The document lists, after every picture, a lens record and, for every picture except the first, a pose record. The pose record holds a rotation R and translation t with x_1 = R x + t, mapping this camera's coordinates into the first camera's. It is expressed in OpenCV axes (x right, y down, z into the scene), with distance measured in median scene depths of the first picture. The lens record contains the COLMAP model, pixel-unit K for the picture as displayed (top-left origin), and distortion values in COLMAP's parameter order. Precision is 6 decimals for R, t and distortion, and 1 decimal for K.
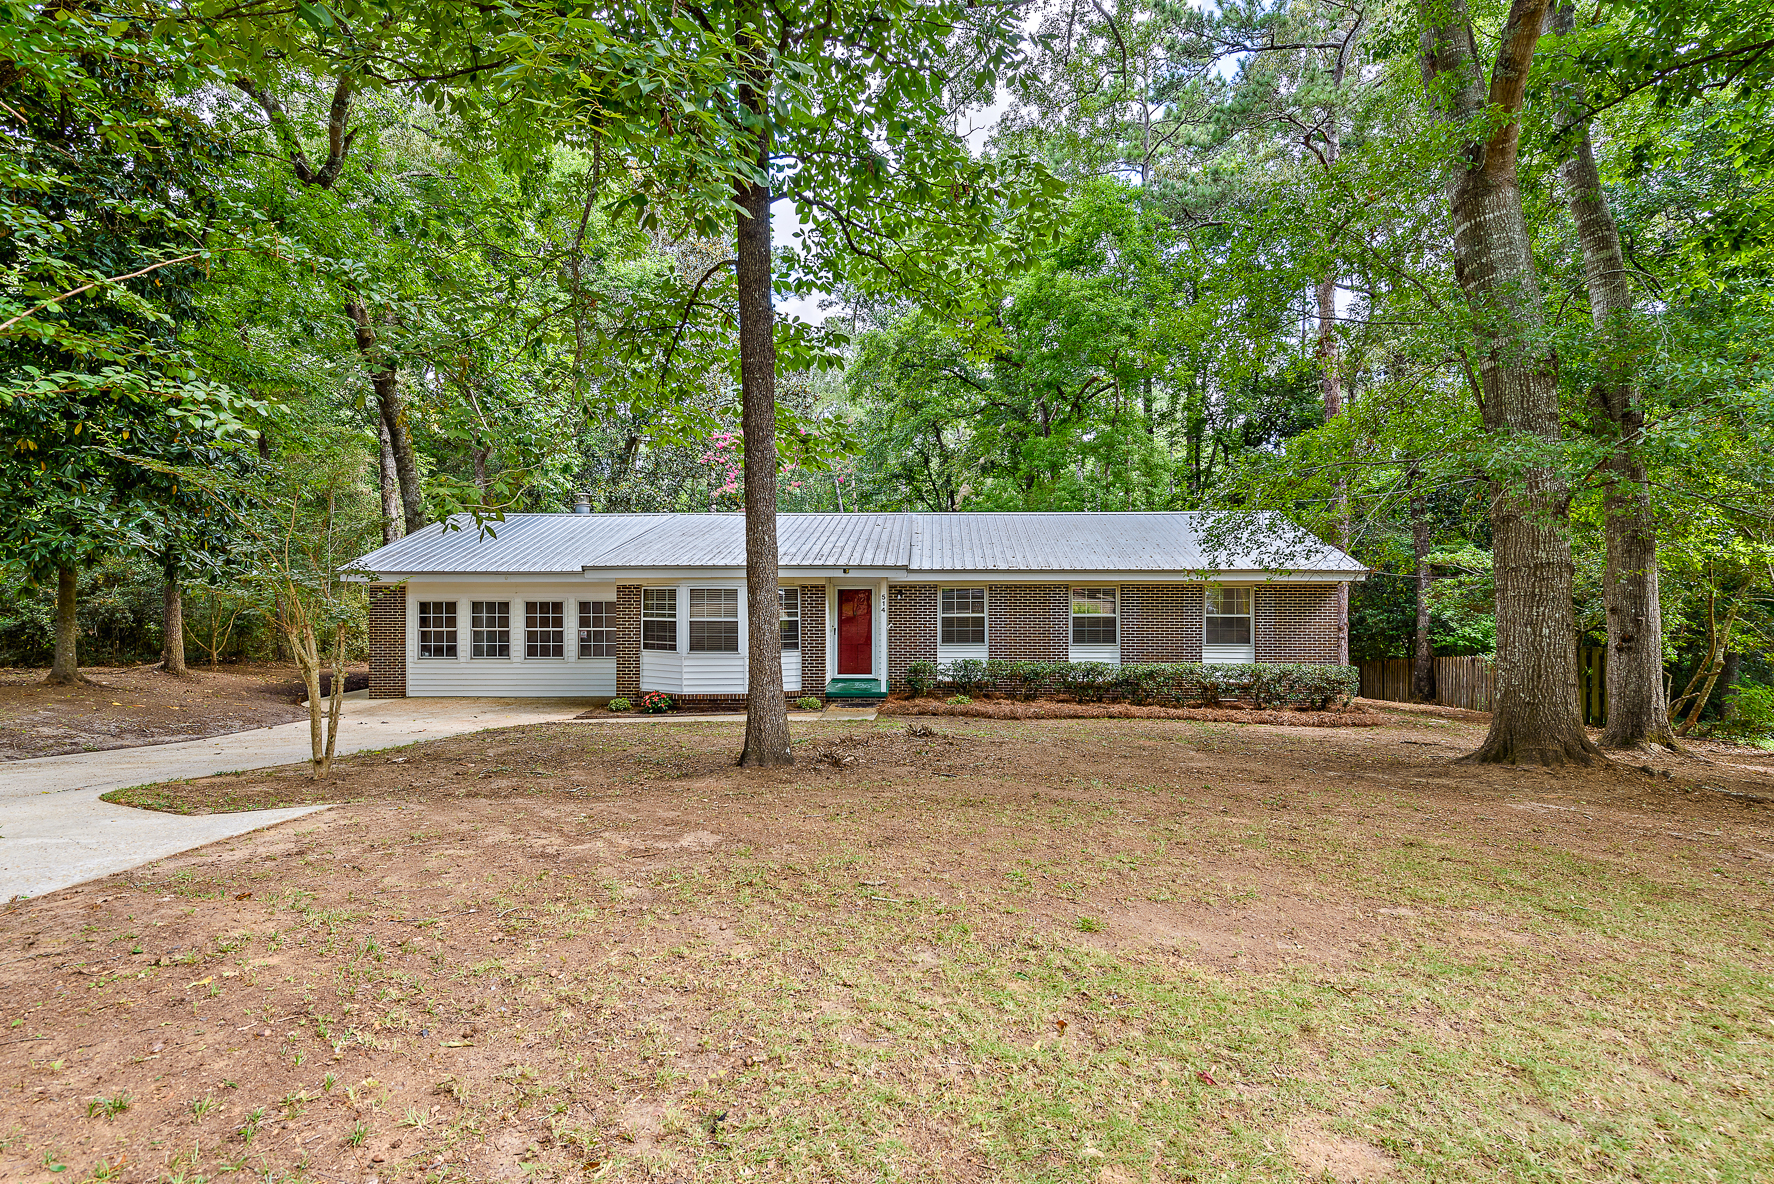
lens RADIAL K [[946.0, 0, 887.0], [0, 946.0, 592.0], [0, 0, 1]] dist [0.001142, 0.000074]
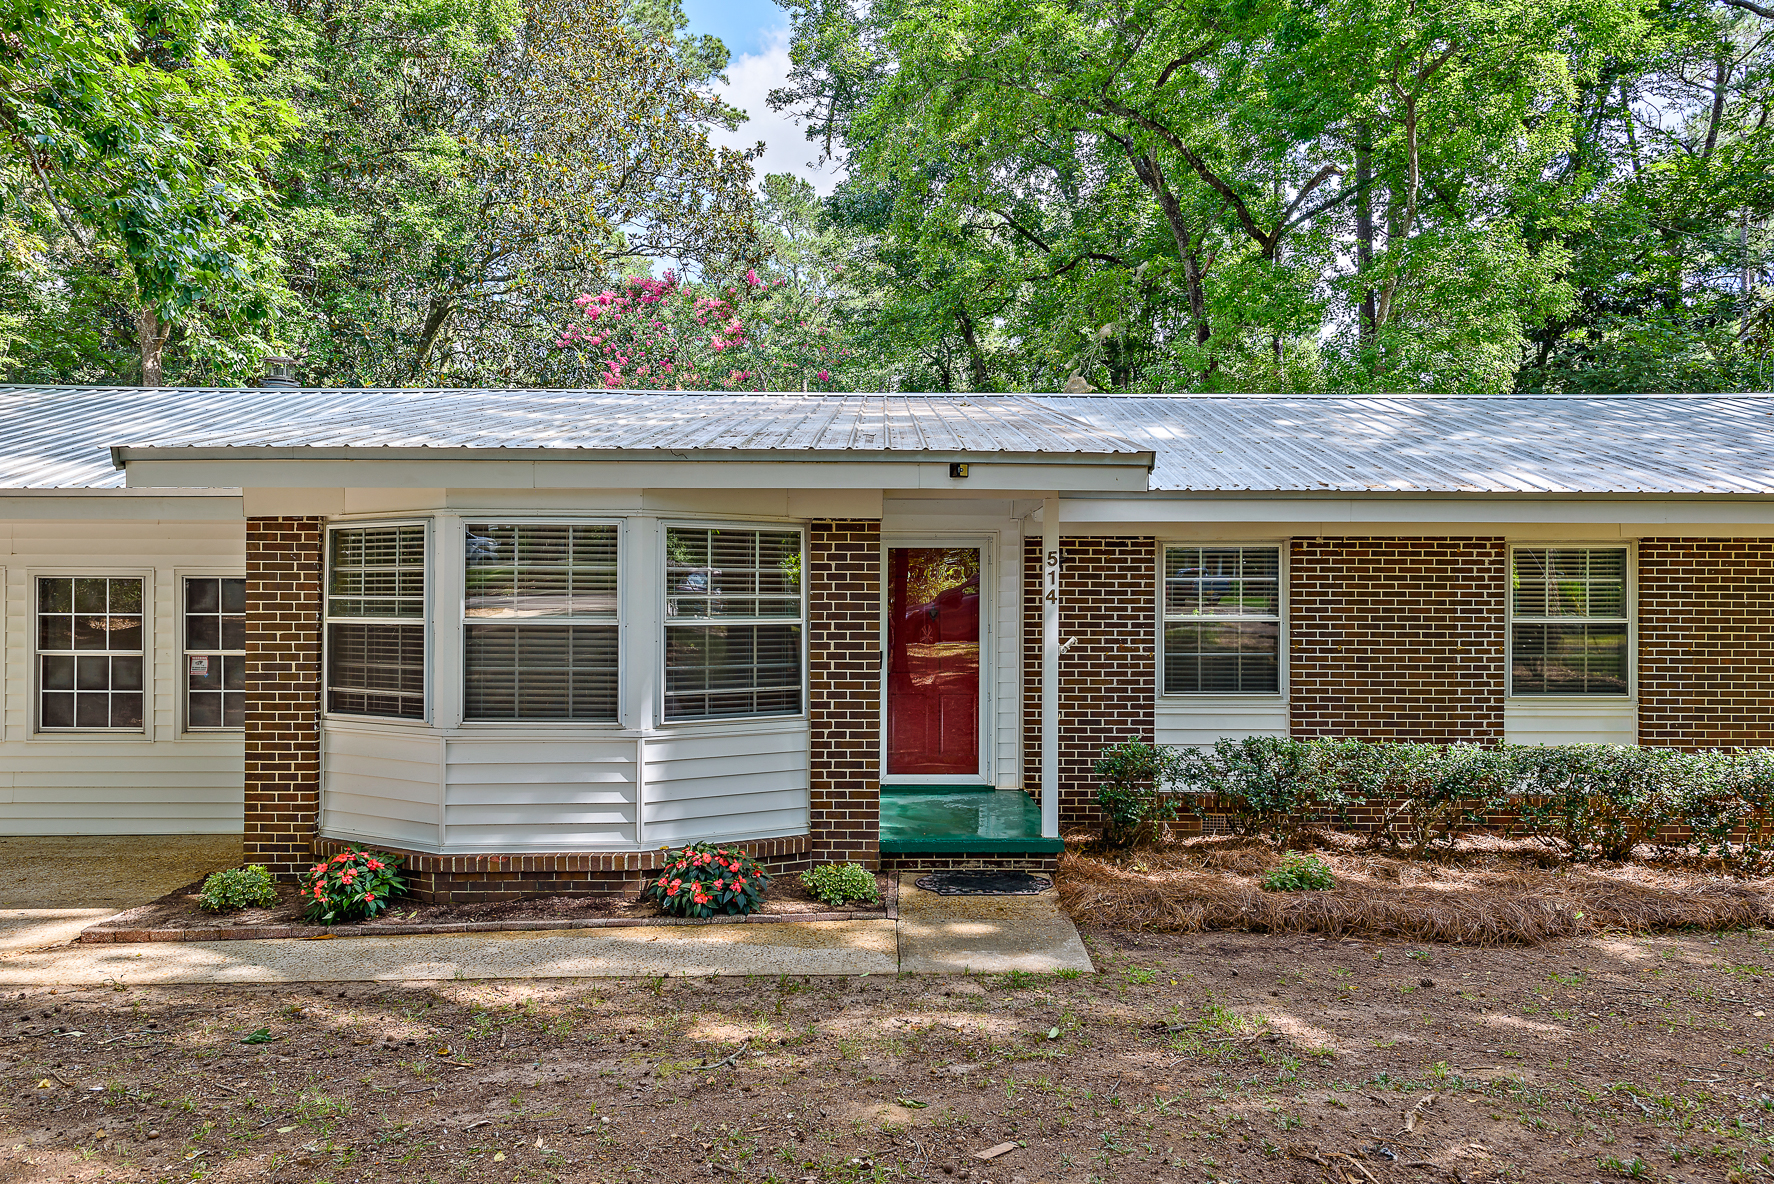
lens RADIAL K [[1139.4, 0, 887.0], [0, 1139.4, 592.0], [0, 0, 1]] dist [0.020098, -0.000186]
pose [[0.997769, 0.006688, 0.066427, -0.084835], [-0.005321, 0.999771, -0.020732, 0.024629], [-0.066551, 0.020332, 0.997576, 0.558224]]
